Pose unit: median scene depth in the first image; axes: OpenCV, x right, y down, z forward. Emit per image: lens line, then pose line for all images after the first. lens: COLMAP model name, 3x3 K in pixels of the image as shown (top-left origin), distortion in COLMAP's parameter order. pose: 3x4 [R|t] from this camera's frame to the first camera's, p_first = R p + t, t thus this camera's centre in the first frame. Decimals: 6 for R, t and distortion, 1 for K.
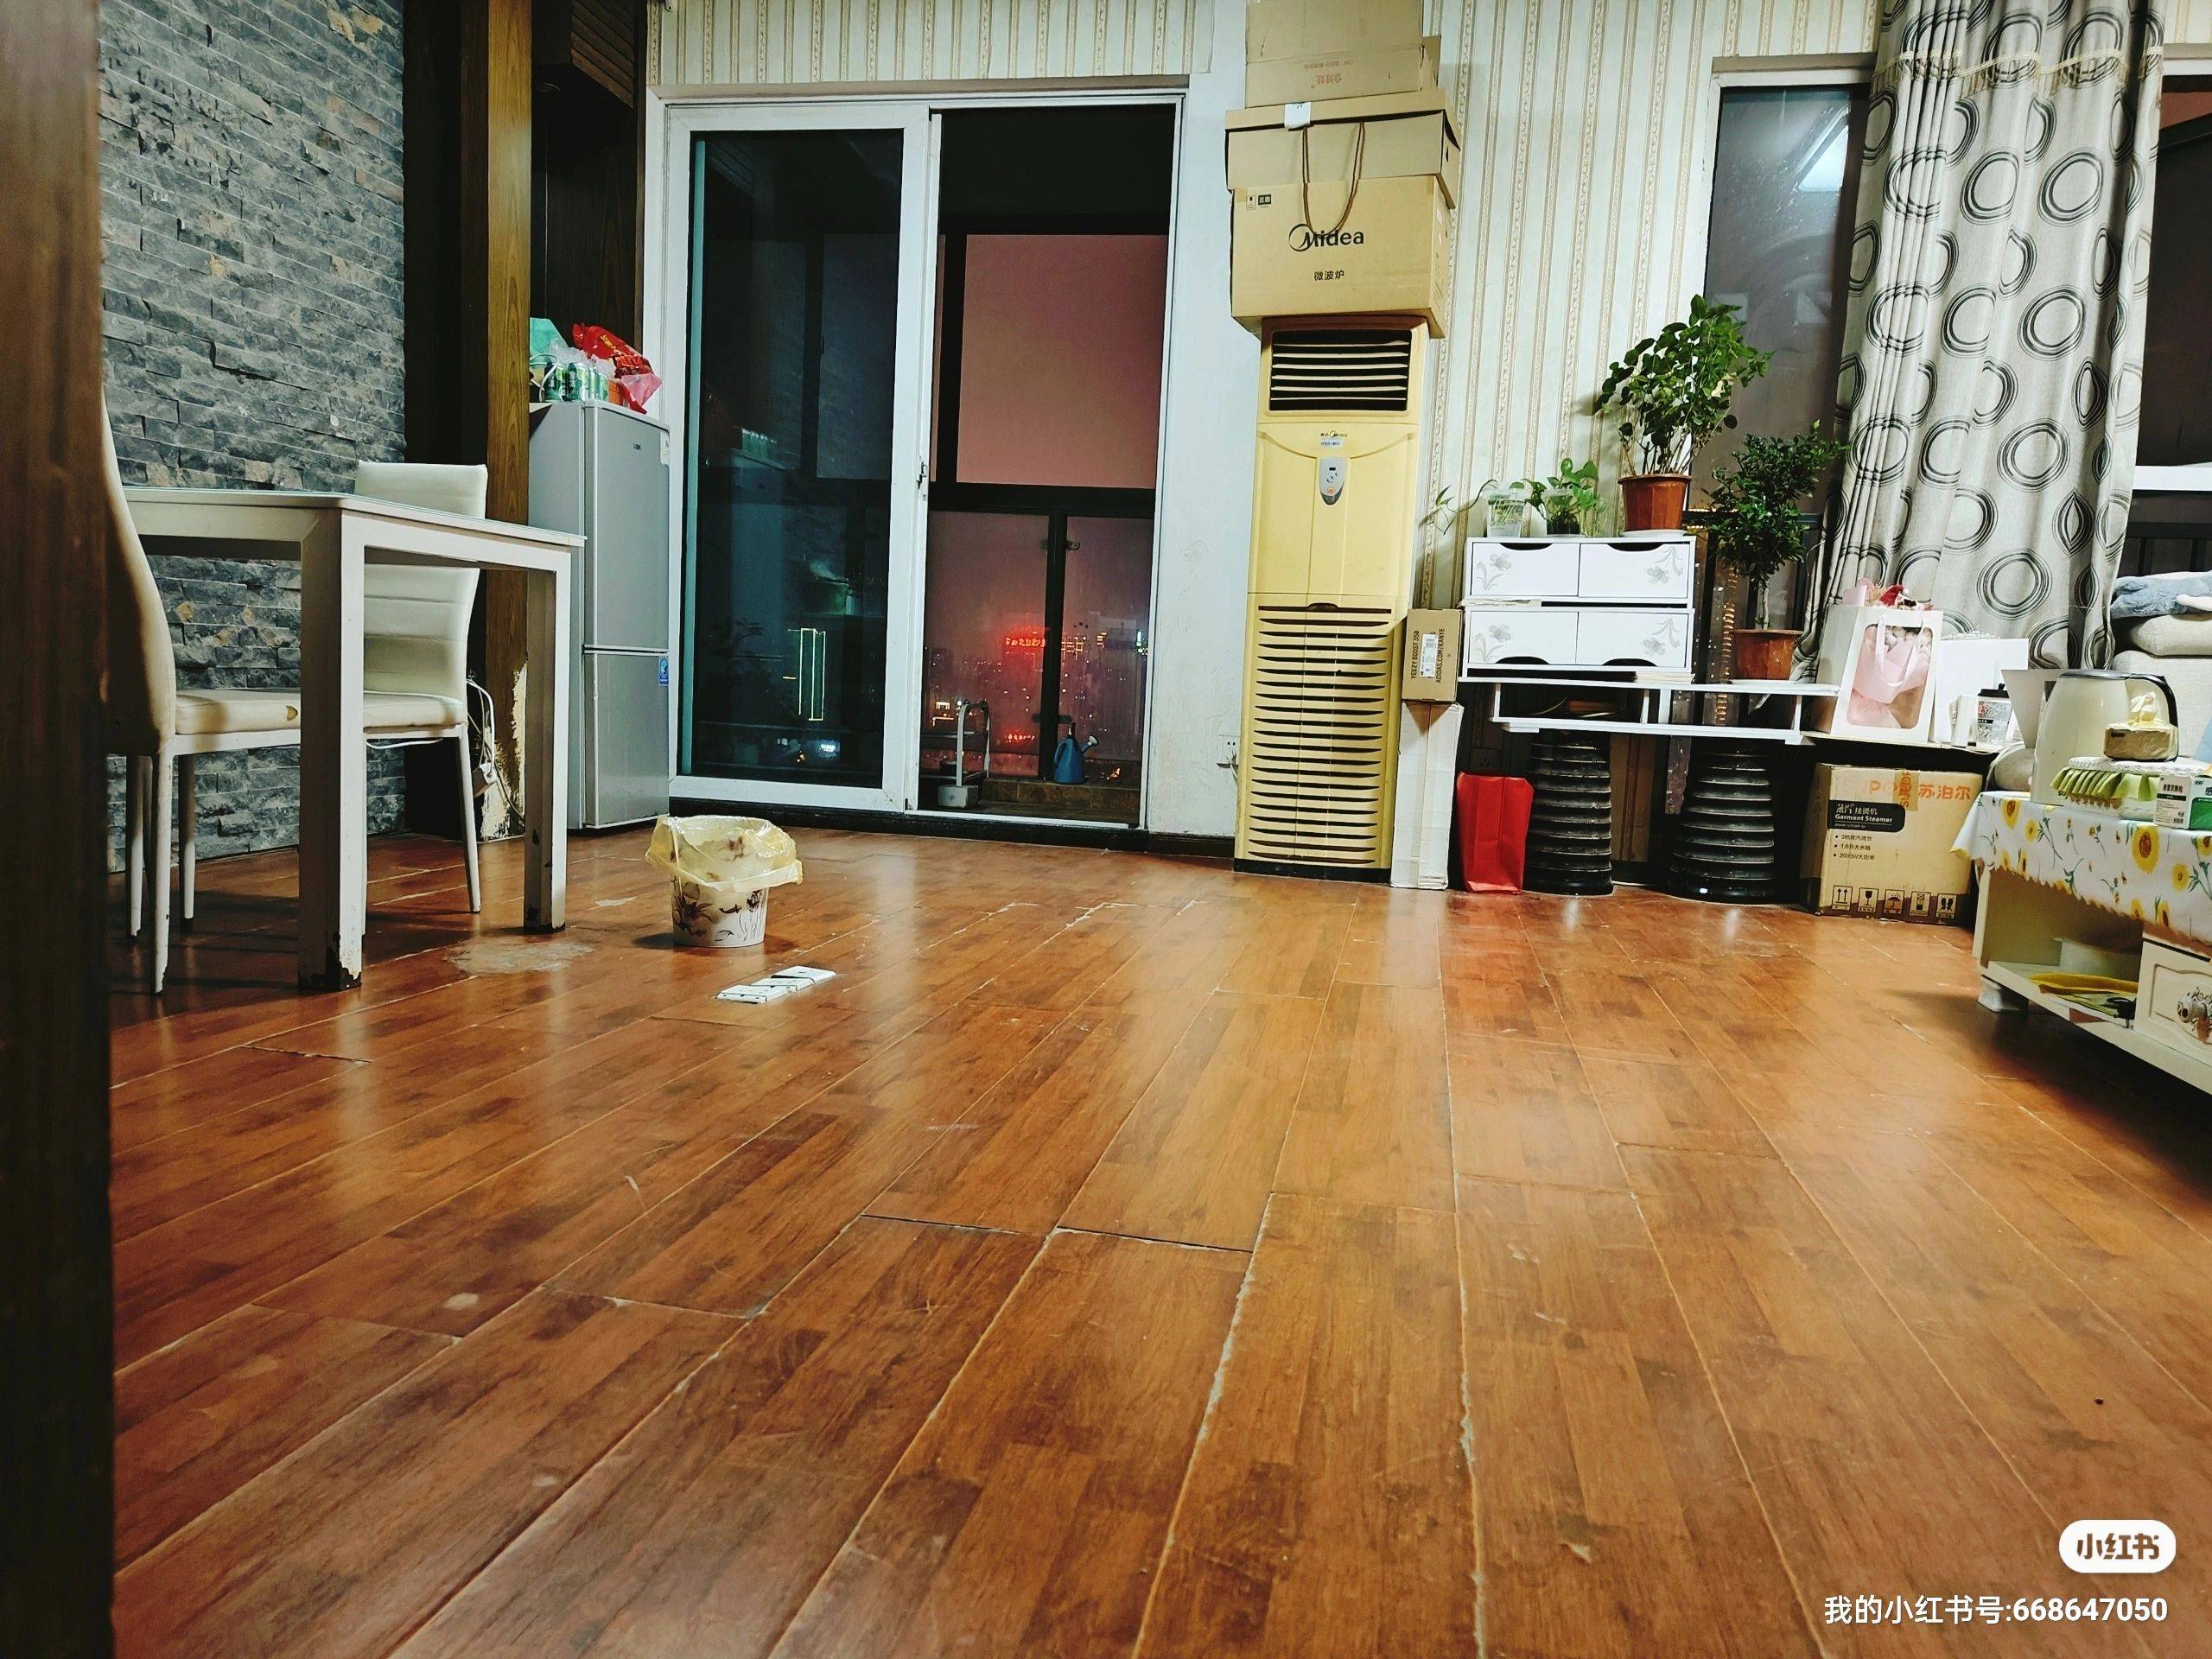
lens RADIAL K [[1535.5, 0, 1106.0], [0, 1535.5, 829.5], [0, 0, 1]] dist [0.029147, -0.004976]
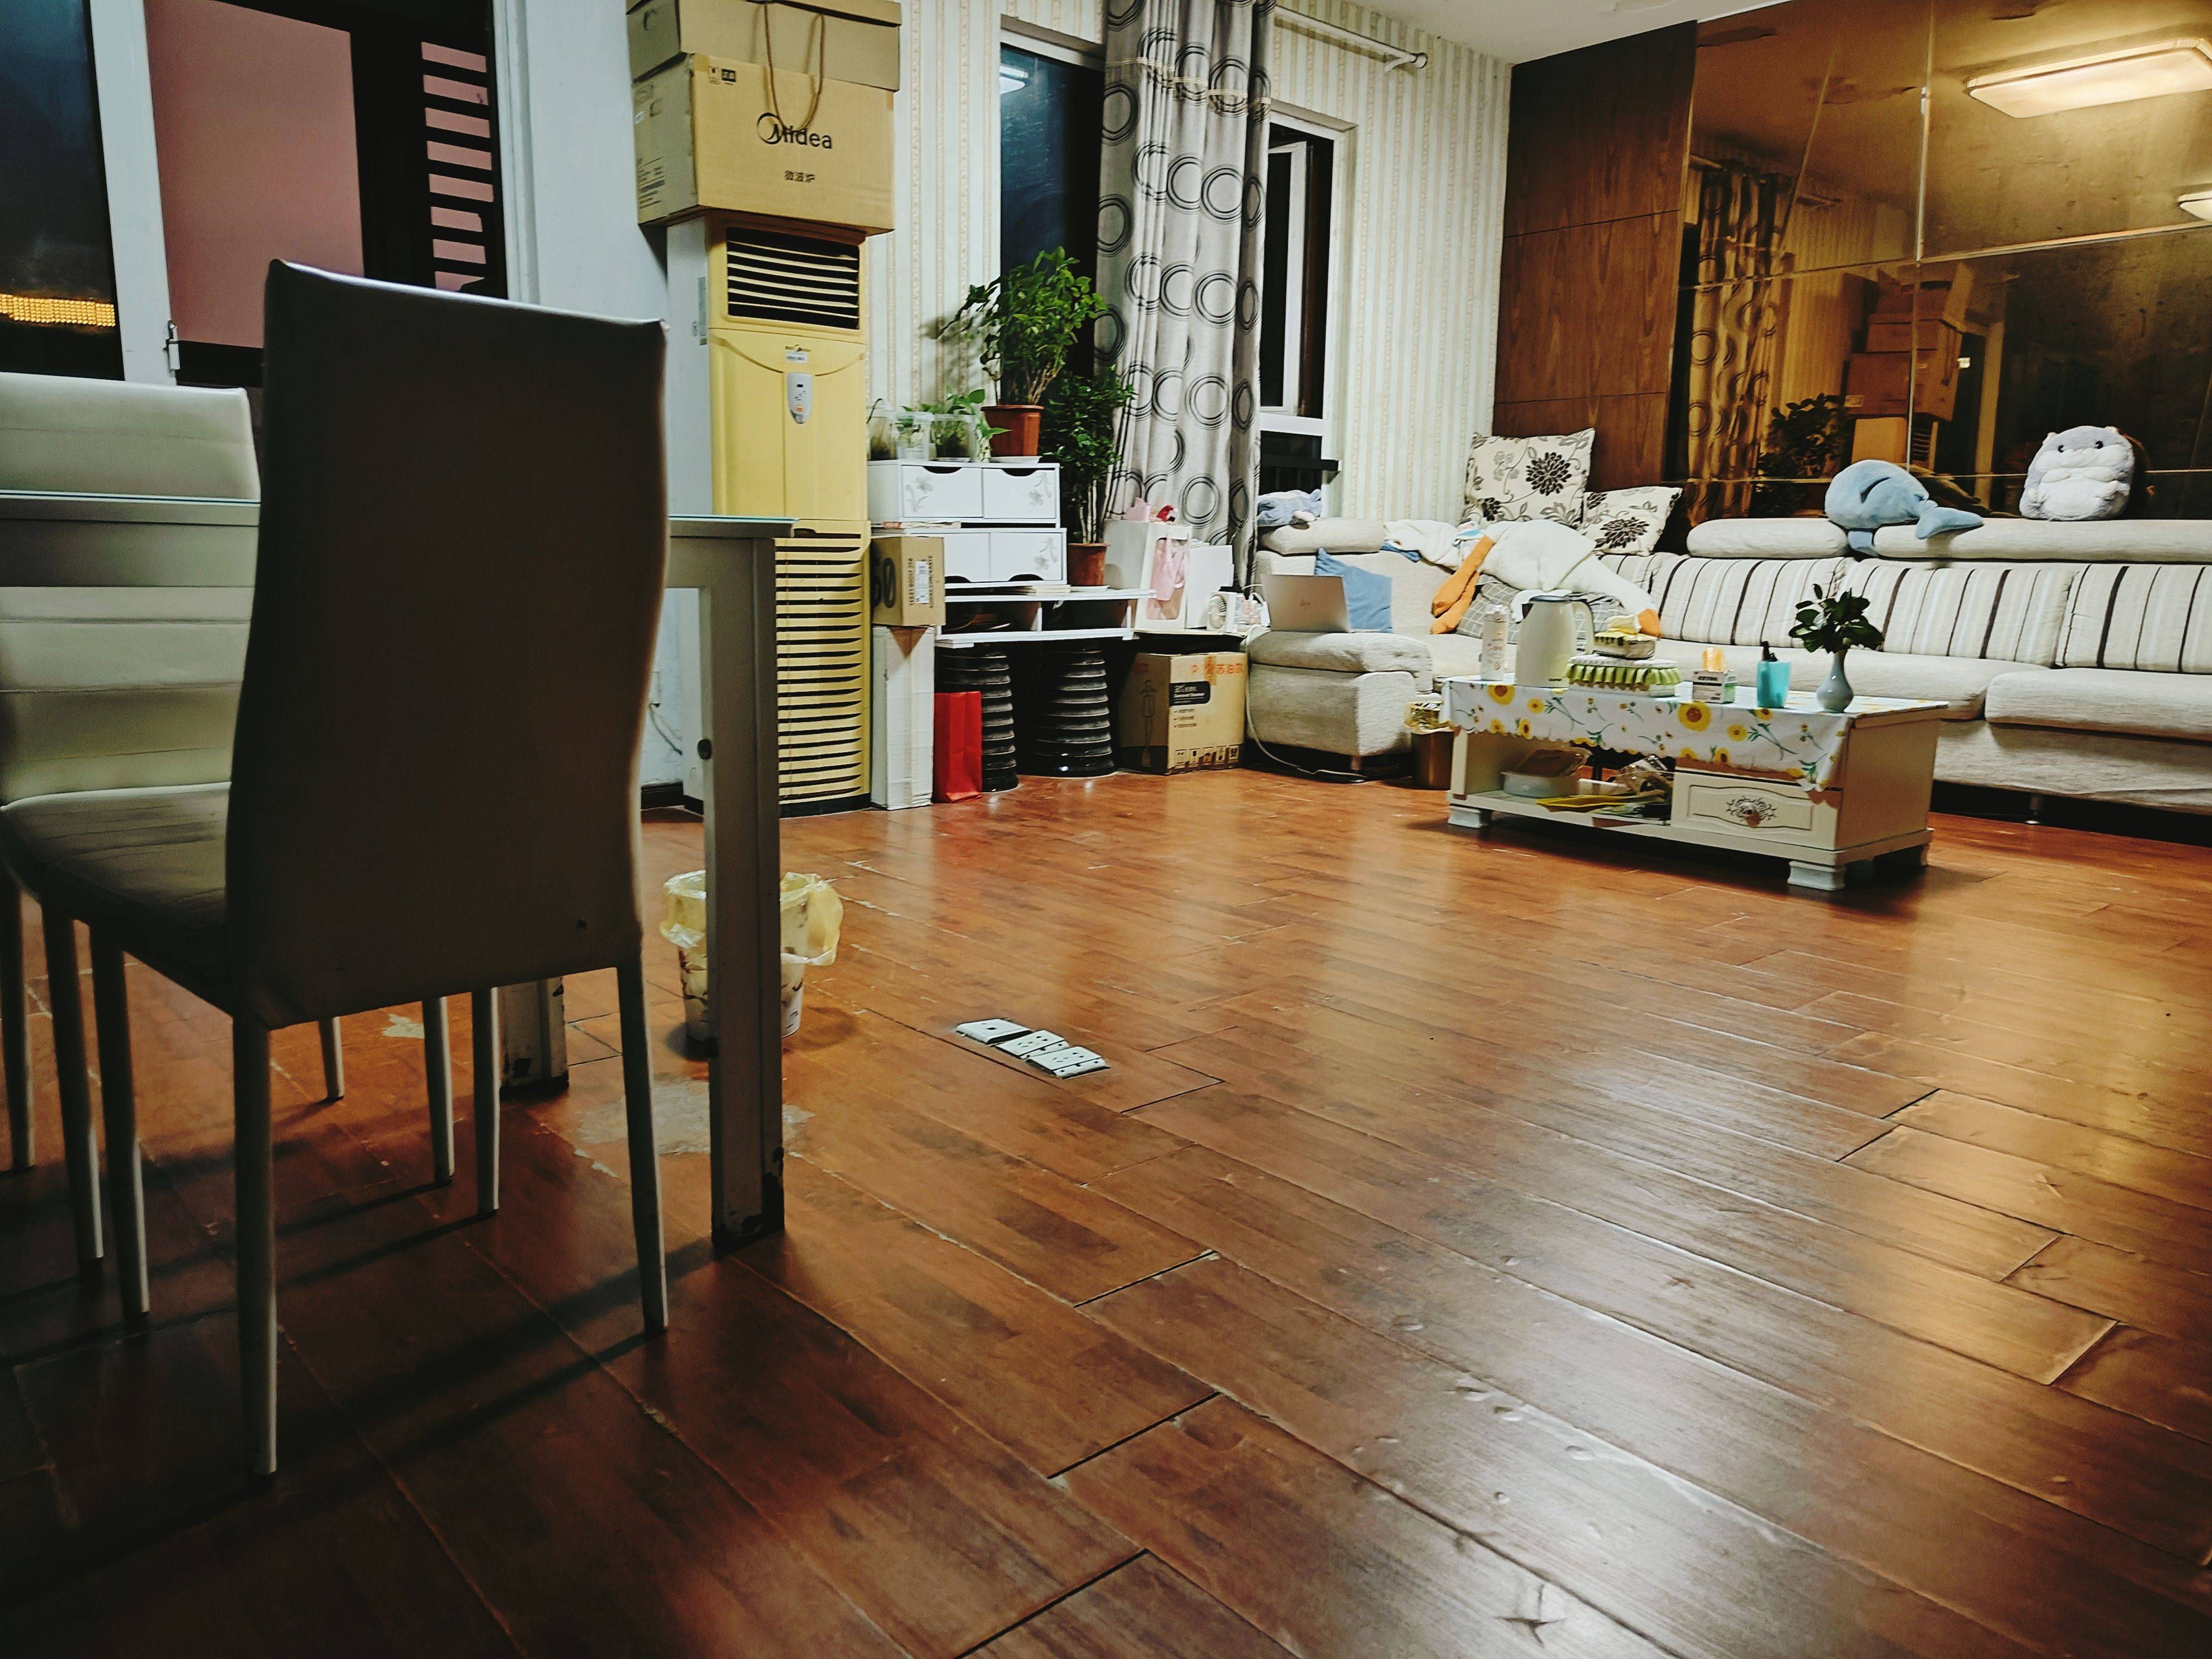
lens RADIAL K [[1533.0, 0, 1108.4], [0, 1533.0, 838.8], [0, 0, 1]] dist [0.011353, -0.001222]
pose [[0.609115, -0.184368, 0.771354, -0.521285], [0.093693, 0.982521, 0.160854, -0.095910], [-0.787528, -0.025708, 0.615742, 0.264821]]
